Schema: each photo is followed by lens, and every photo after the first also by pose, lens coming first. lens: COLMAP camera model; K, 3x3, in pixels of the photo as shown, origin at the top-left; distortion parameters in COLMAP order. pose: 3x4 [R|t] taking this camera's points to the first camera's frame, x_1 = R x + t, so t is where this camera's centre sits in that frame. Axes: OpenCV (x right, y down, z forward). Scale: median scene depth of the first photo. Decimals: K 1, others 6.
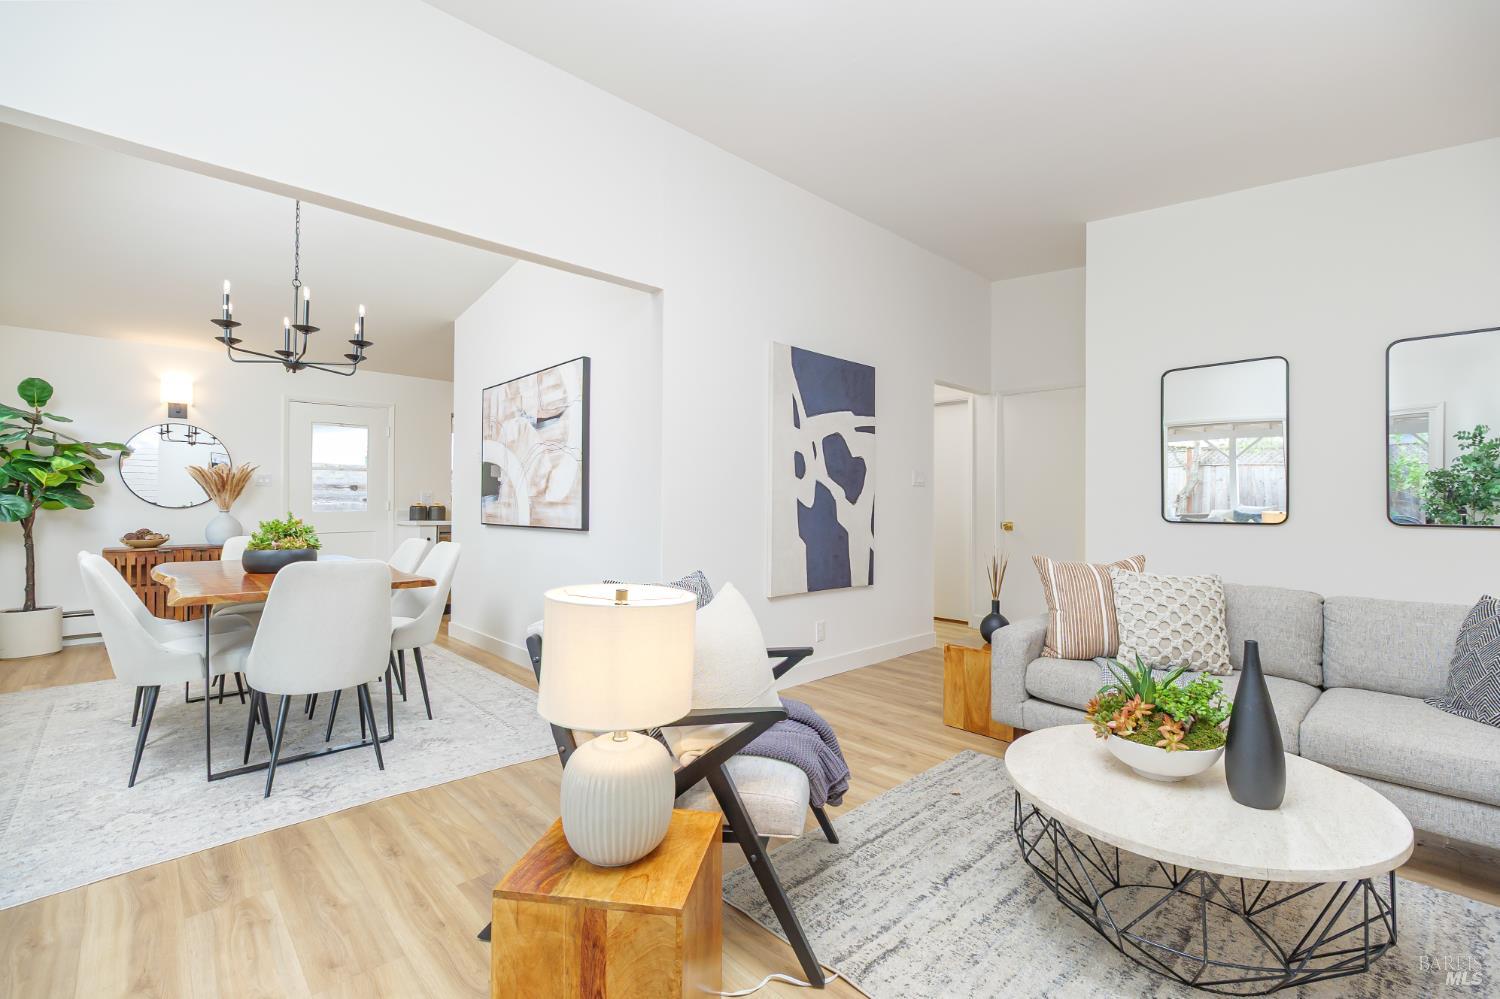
lens RADIAL K [[651.5, 0, 750.0], [0, 651.5, 499.5], [0, 0, 1]] dist [0.000139, 0.000015]
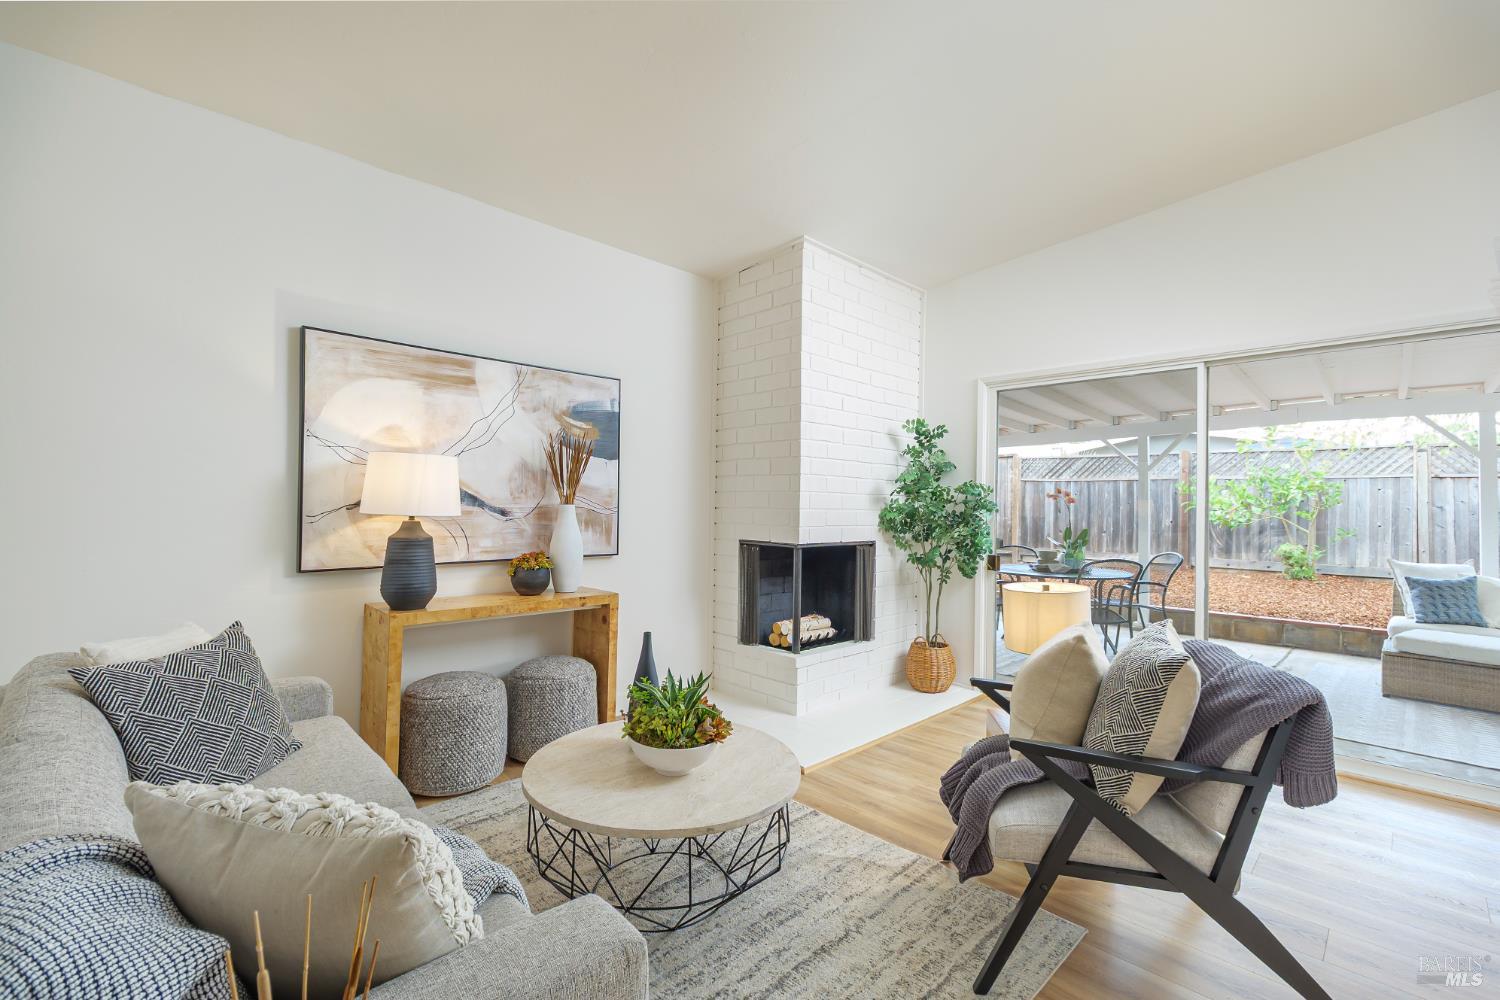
lens RADIAL K [[651.5, 0, 750.0], [0, 651.5, 500.0], [0, 0, 1]] dist [0.000139, 0.000015]
pose [[-0.999816, -0.012334, -0.014689, 0.230079], [-0.012096, 0.999796, -0.016178, -0.021337], [0.014886, -0.015997, -0.999761, 0.975676]]
